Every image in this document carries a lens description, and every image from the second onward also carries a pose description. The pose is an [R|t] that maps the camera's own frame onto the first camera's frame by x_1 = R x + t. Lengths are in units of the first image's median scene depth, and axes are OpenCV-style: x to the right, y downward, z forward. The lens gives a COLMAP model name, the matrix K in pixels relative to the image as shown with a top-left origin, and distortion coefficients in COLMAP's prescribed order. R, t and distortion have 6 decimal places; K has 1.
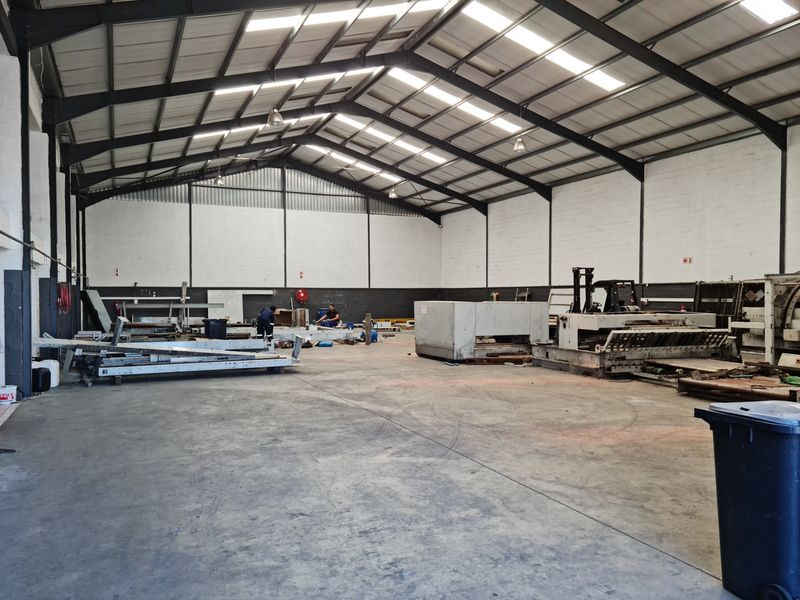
lens RADIAL K [[623.2, 0, 405.5], [0, 623.2, 306.1], [0, 0, 1]] dist [0.084151, -0.091225]
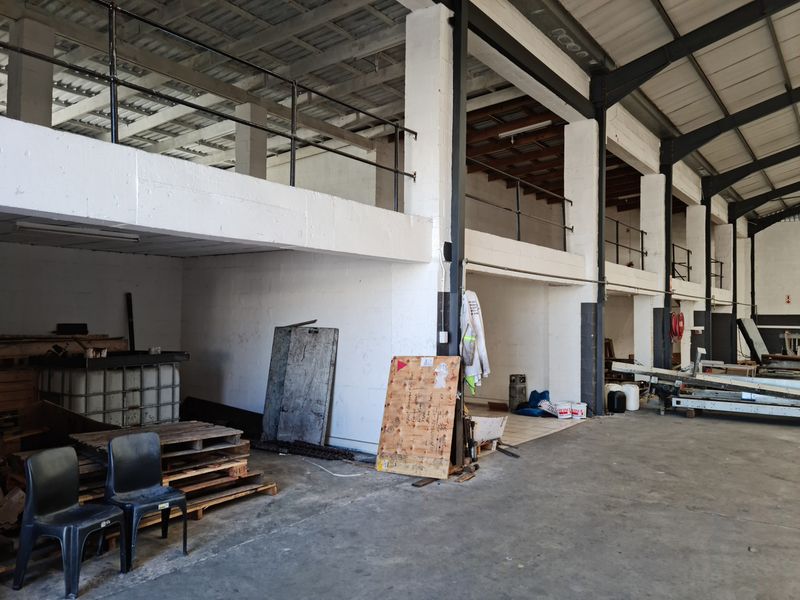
lens RADIAL K [[623.2, 0, 406.4], [0, 623.2, 297.3], [0, 0, 1]] dist [0.084151, -0.091225]
pose [[0.494082, -0.021183, -0.869157, 0.166143], [-0.026080, 0.998892, -0.039170, -0.010618], [0.869024, 0.042020, 0.492982, 0.118005]]
